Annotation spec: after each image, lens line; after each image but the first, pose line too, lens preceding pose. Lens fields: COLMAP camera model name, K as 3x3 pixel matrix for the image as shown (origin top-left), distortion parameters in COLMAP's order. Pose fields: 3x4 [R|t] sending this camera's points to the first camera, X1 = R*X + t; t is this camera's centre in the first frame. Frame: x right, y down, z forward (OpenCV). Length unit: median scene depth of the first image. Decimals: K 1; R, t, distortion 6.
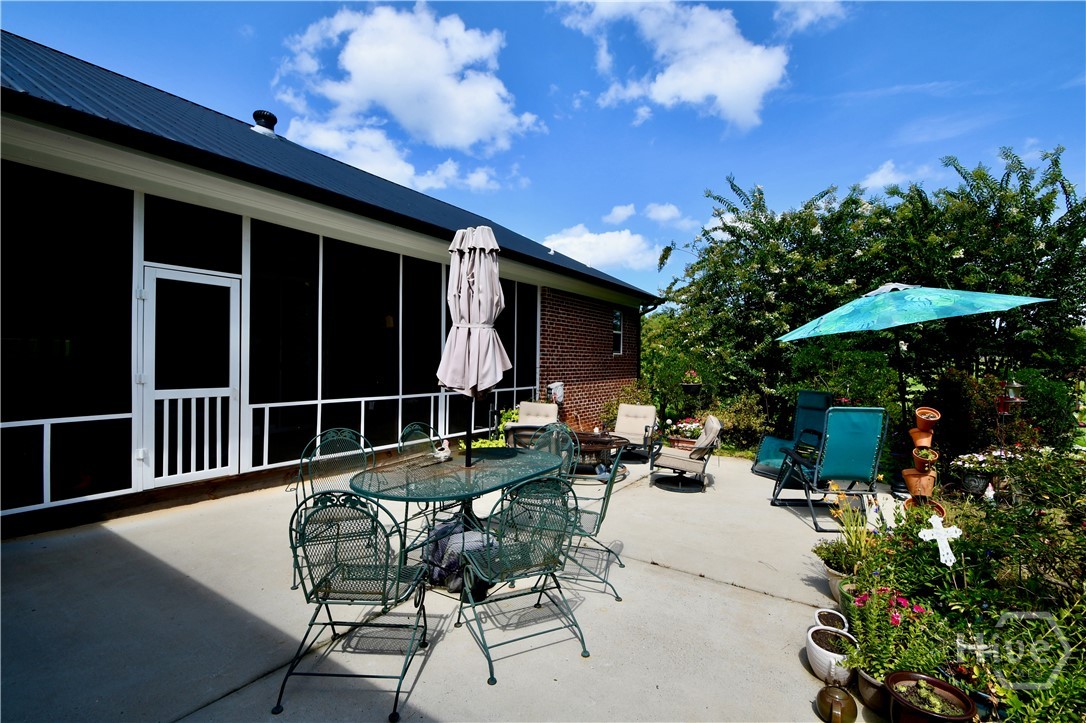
lens RADIAL K [[497.1, 0, 543.0], [0, 497.1, 361.5], [0, 0, 1]] dist [-0.003026, -0.000456]
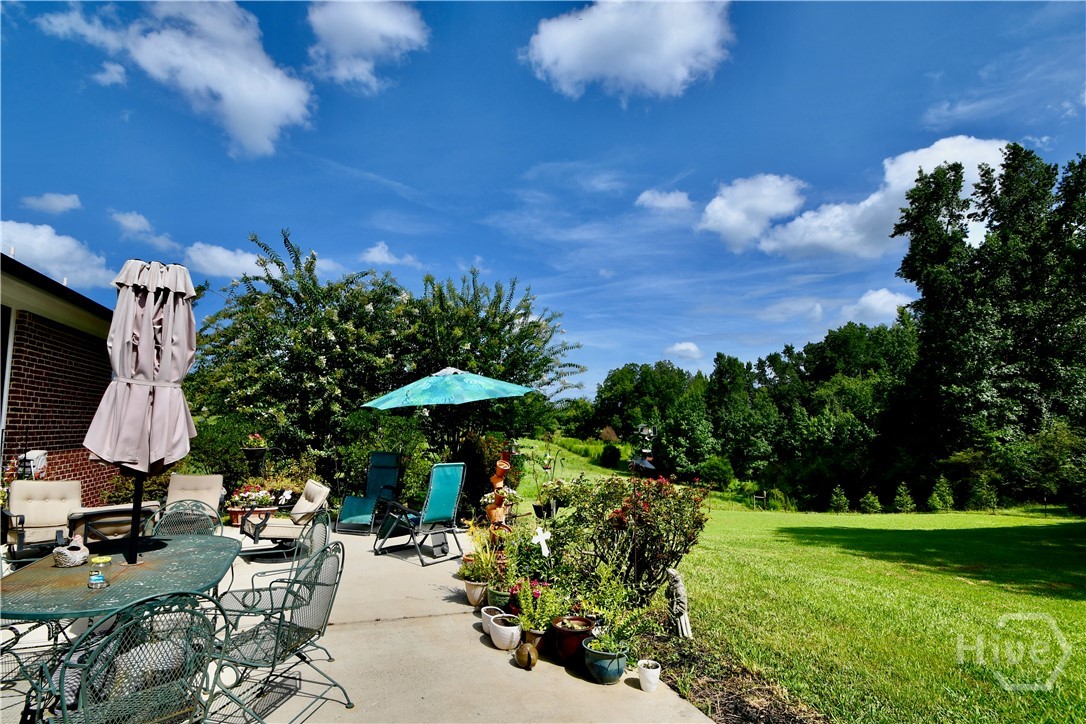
lens RADIAL K [[528.8, 0, 545.5], [0, 528.8, 400.1], [0, 0, 1]] dist [0.037165, -0.034997]
pose [[0.577451, 0.049110, 0.814947, -0.298406], [-0.018018, 0.998713, -0.047418, -0.010203], [-0.816227, 0.012698, 0.577592, -0.008983]]
